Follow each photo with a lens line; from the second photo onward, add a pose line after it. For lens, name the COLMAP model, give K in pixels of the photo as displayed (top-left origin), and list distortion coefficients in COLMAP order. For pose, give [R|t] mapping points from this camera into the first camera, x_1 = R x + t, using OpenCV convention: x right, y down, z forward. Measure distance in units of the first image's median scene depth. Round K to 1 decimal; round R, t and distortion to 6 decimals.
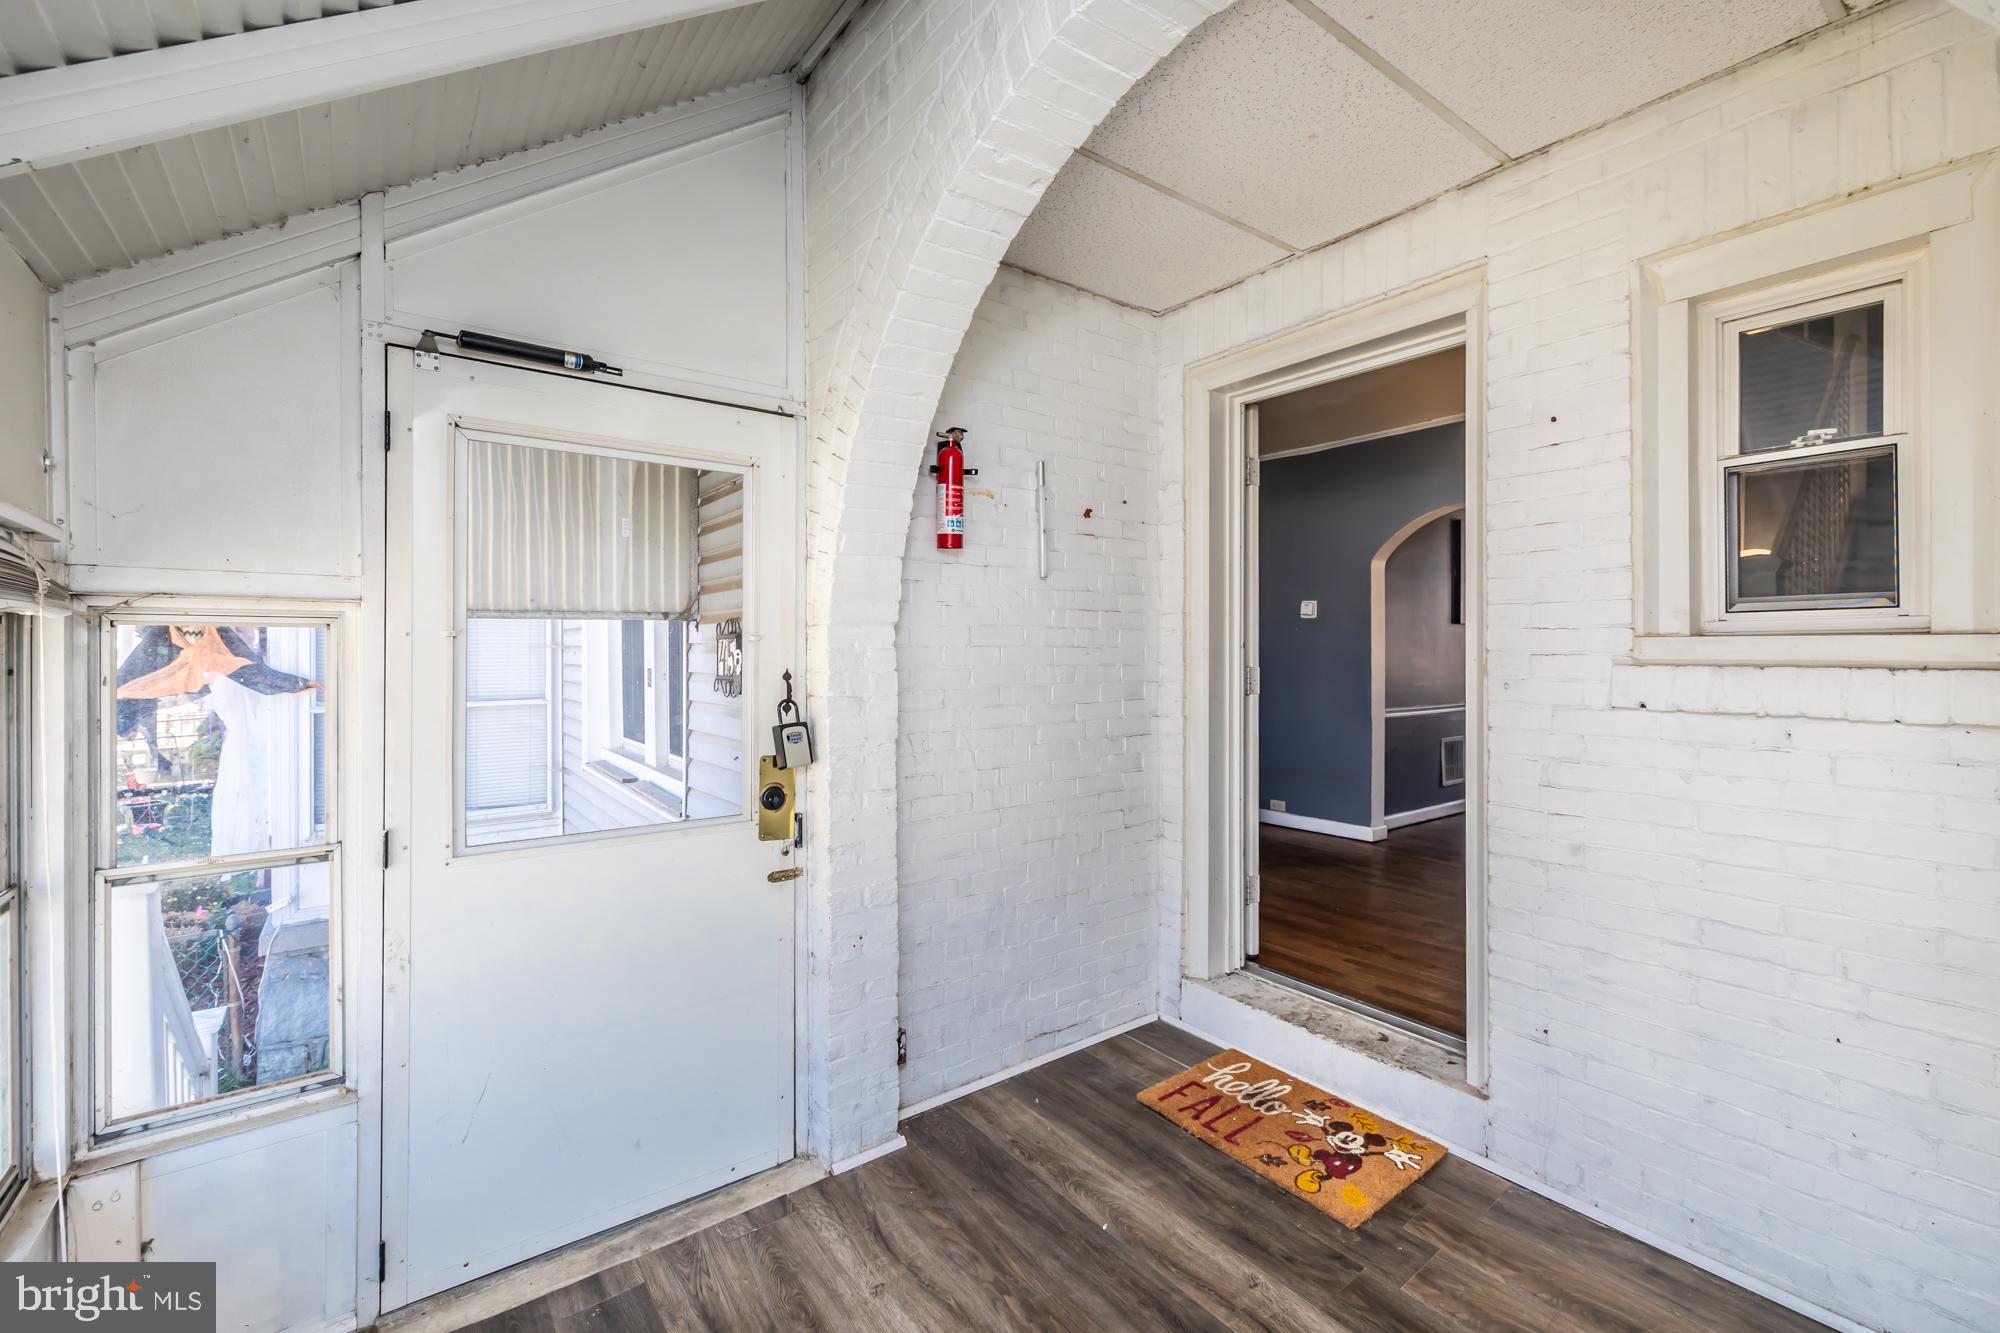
lens RADIAL K [[859.6, 0, 1008.5], [0, 859.6, 635.9], [0, 0, 1]] dist [0.000245, 0.000035]
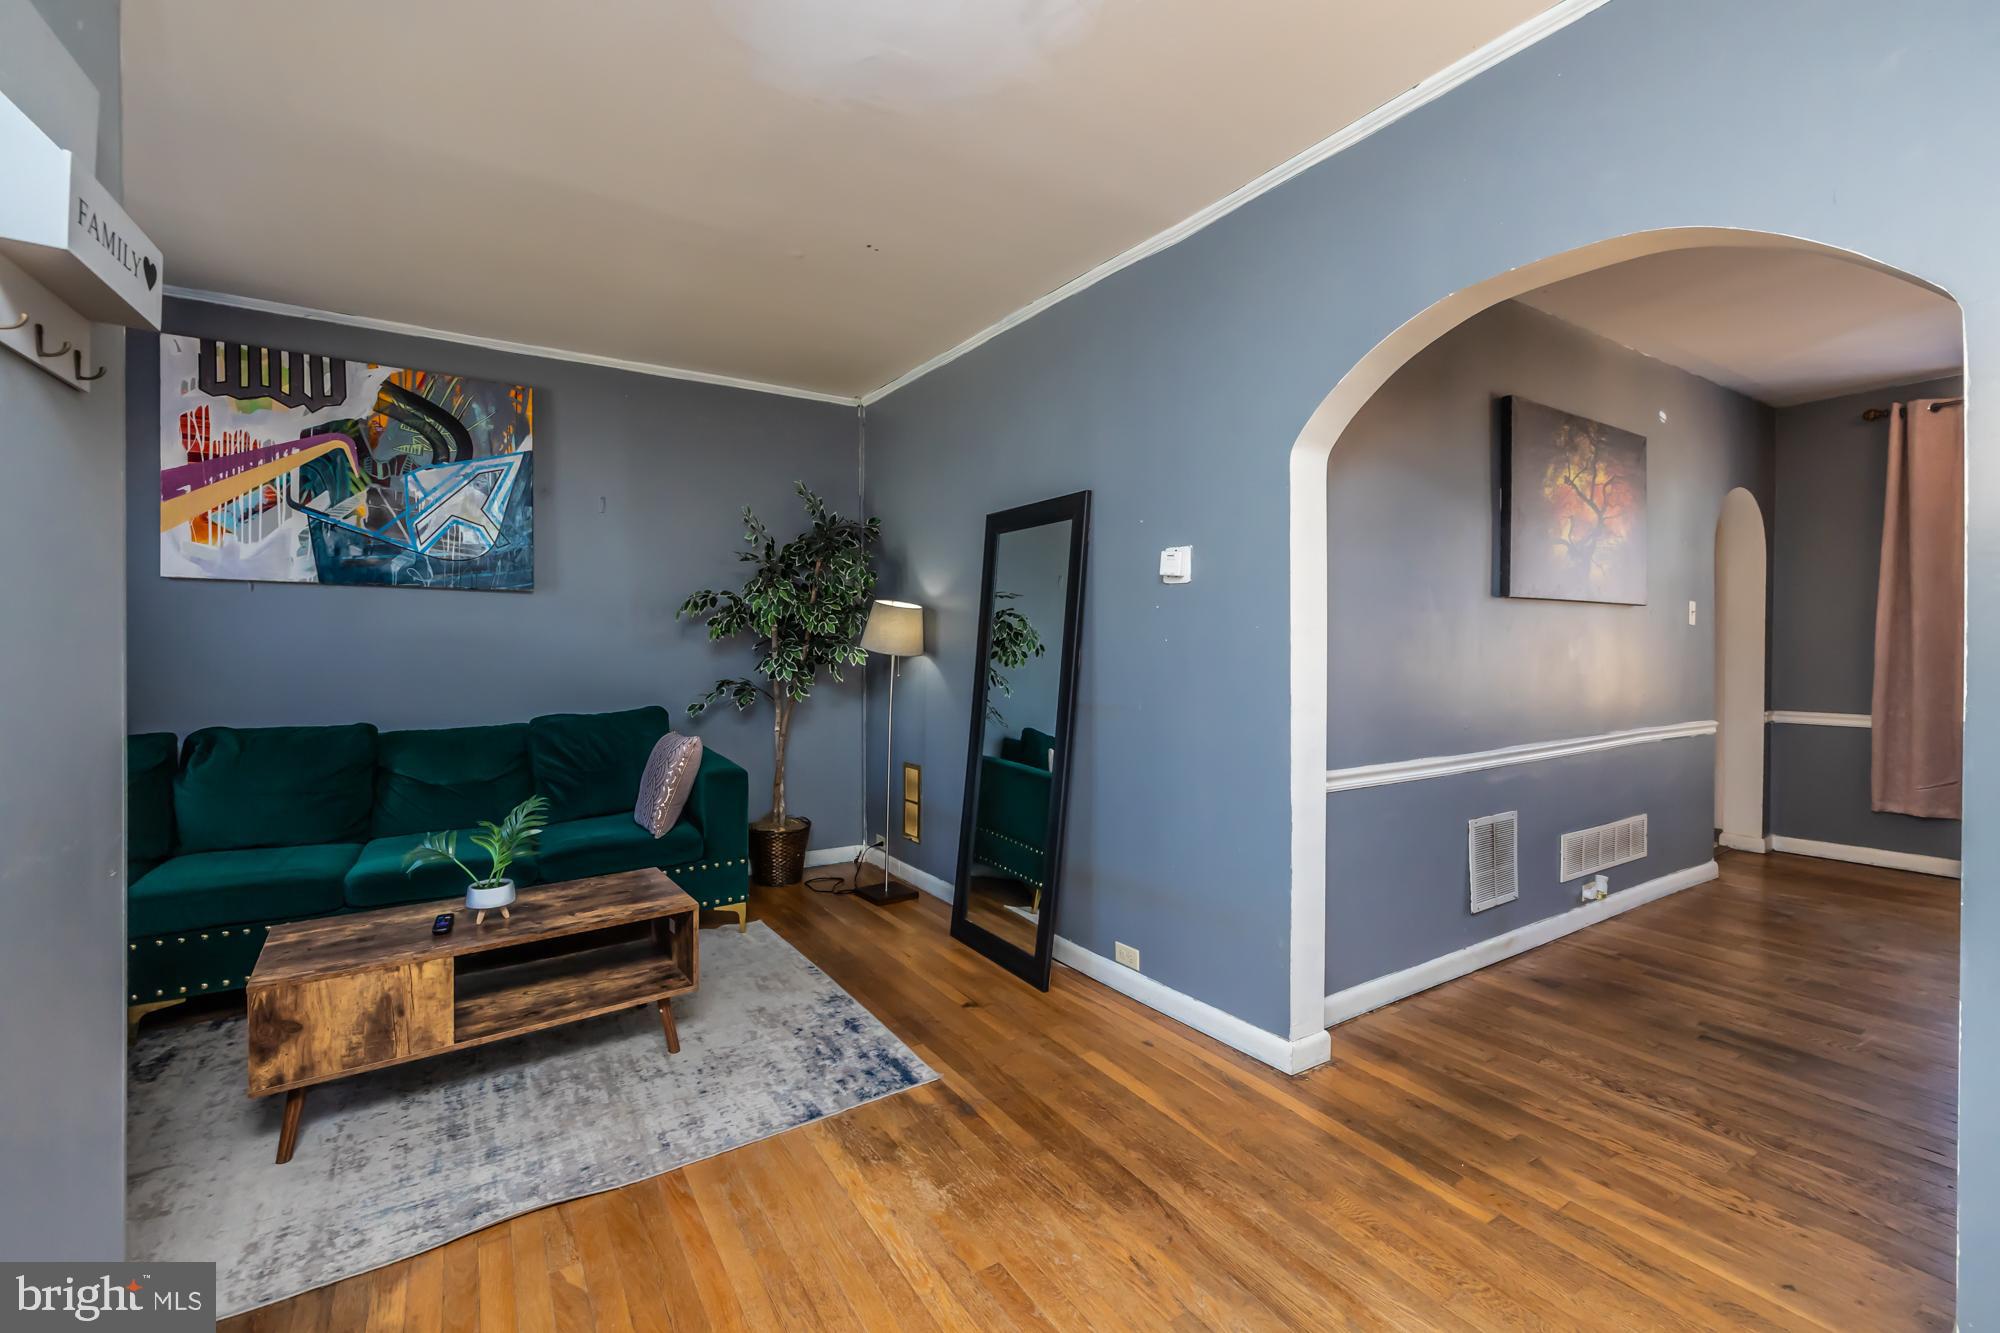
lens RADIAL K [[859.6, 0, 994.8], [0, 859.6, 653.7], [0, 0, 1]] dist [0.000245, 0.000035]
pose [[0.996596, -0.003958, -0.082349, 0.298284], [0.004719, 0.999948, 0.009052, 0.015836], [0.082309, -0.009410, 0.996562, 0.526863]]
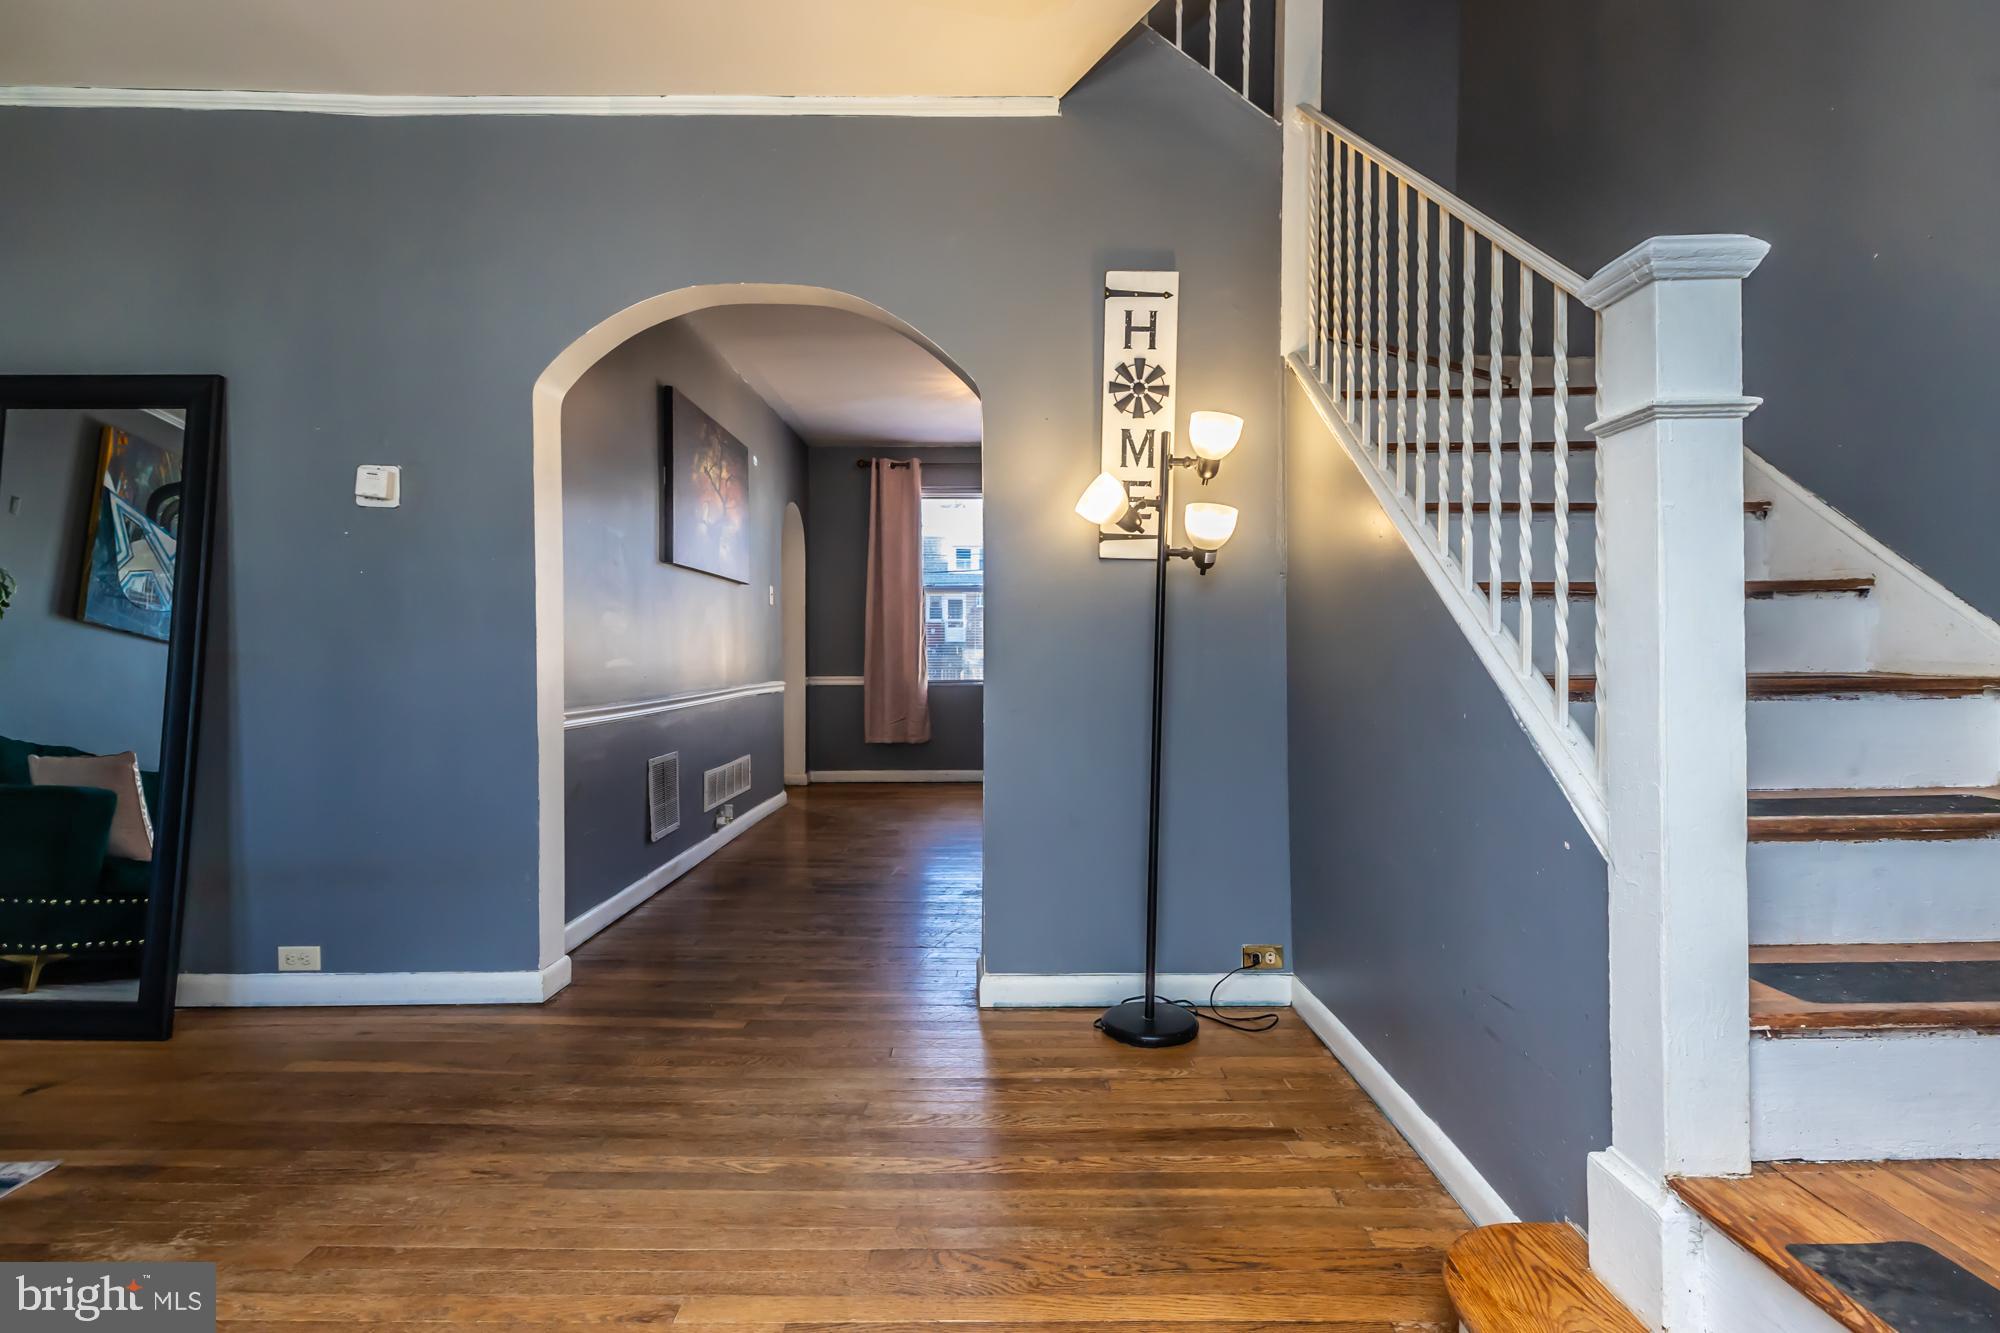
lens RADIAL K [[936.8, 0, 1019.6], [0, 936.8, 668.1], [0, 0, 1]] dist [-0.002401, 0.001553]
pose [[0.598352, -0.015573, 0.801082, 0.173780], [0.002038, 0.999837, 0.017915, 0.054045], [-0.801231, -0.009087, 0.598286, 0.487243]]
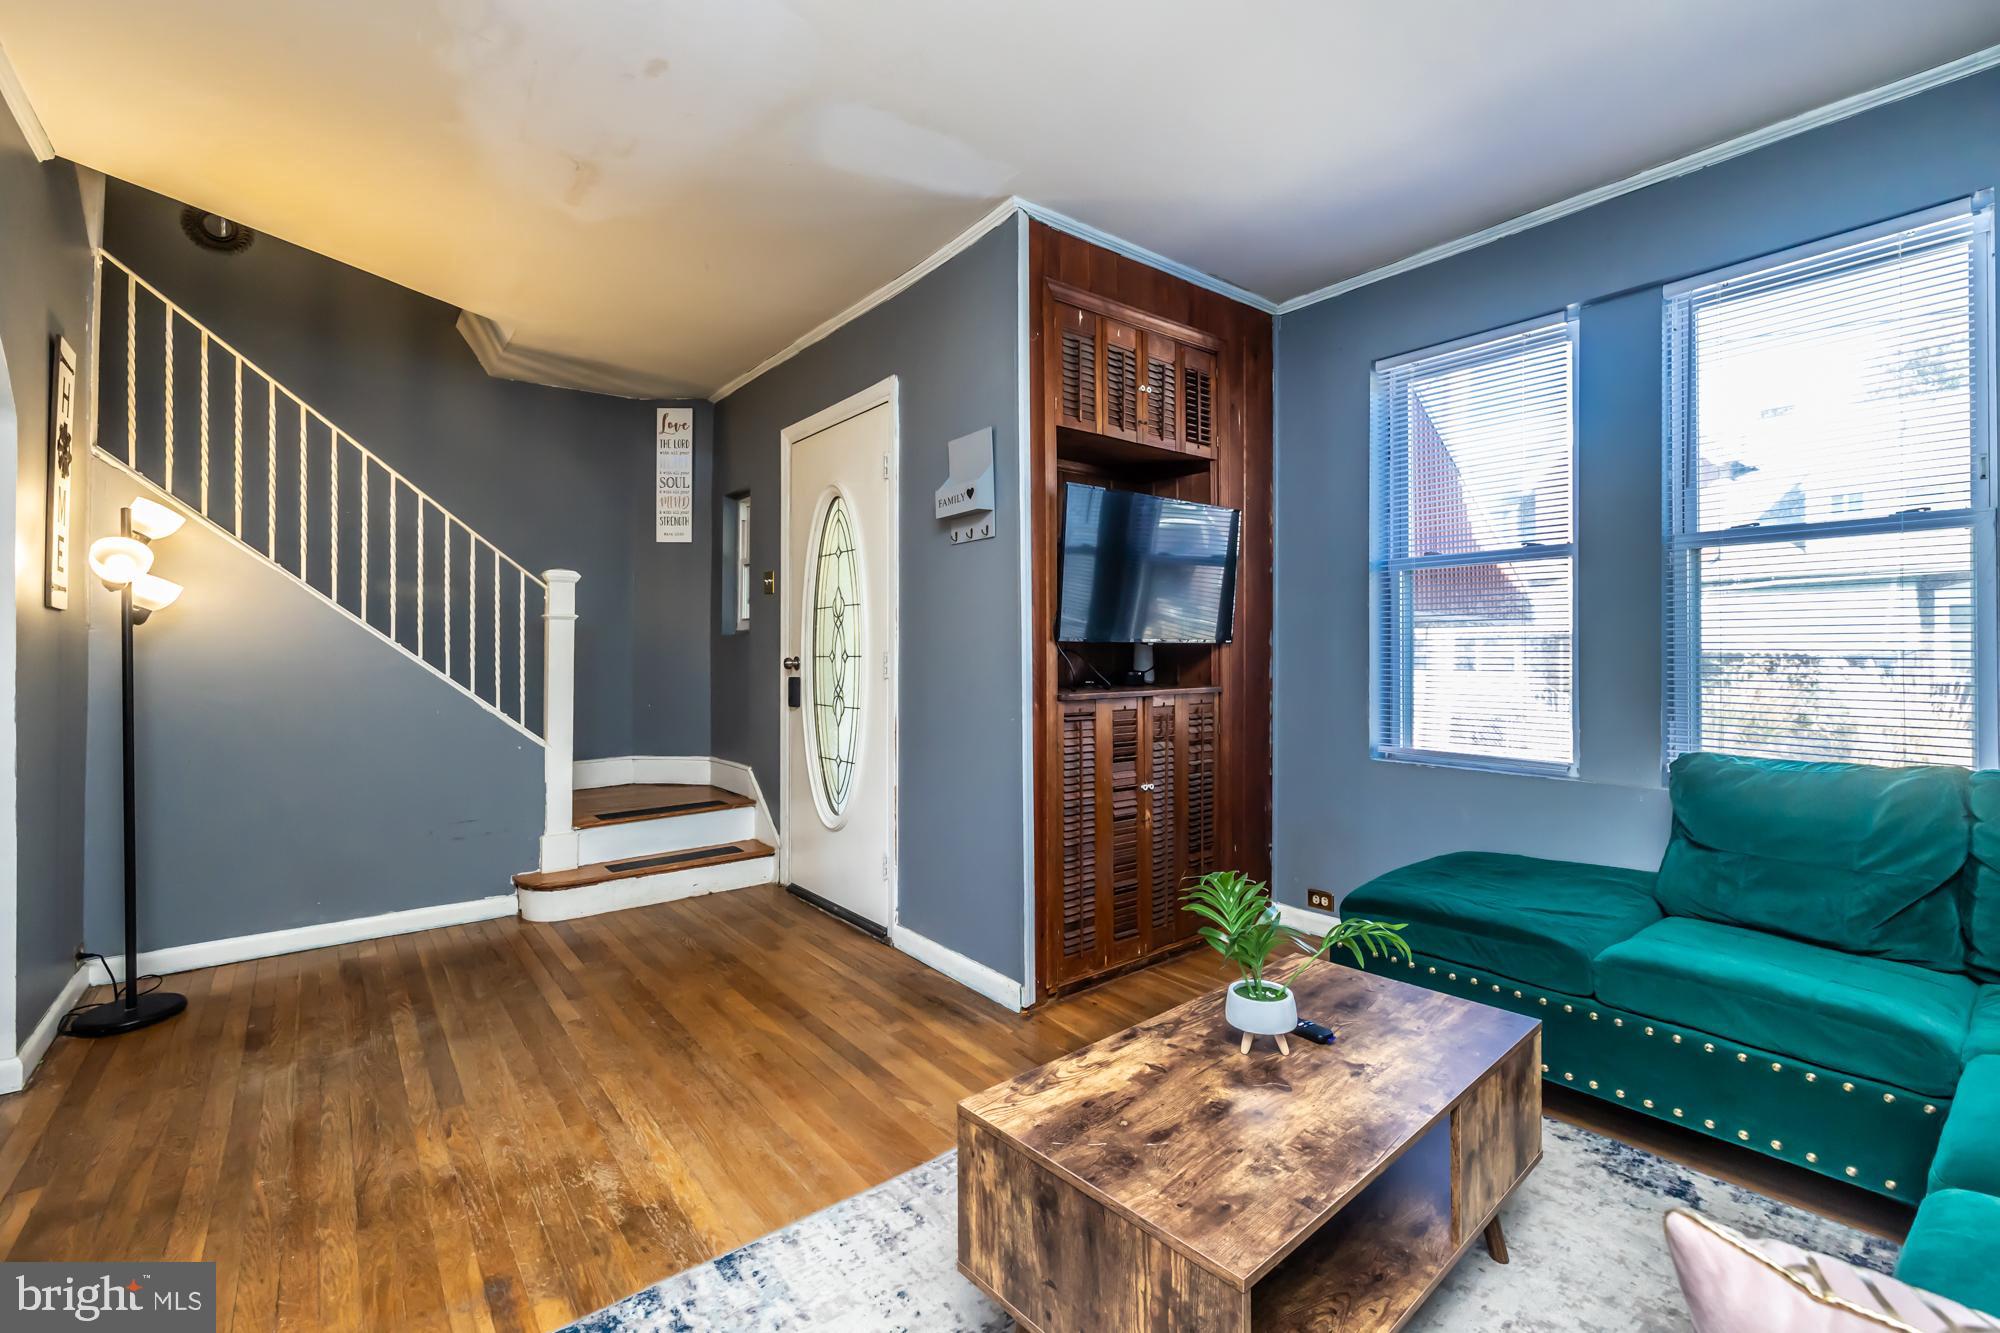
lens RADIAL K [[859.6, 0, 994.9], [0, 859.6, 659.1], [0, 0, 1]] dist [0.000245, 0.000035]
pose [[-0.999788, -0.002805, -0.020374, 0.094612], [-0.002868, 0.999991, 0.003065, 0.030859], [0.020365, 0.003123, -0.999788, 1.213804]]
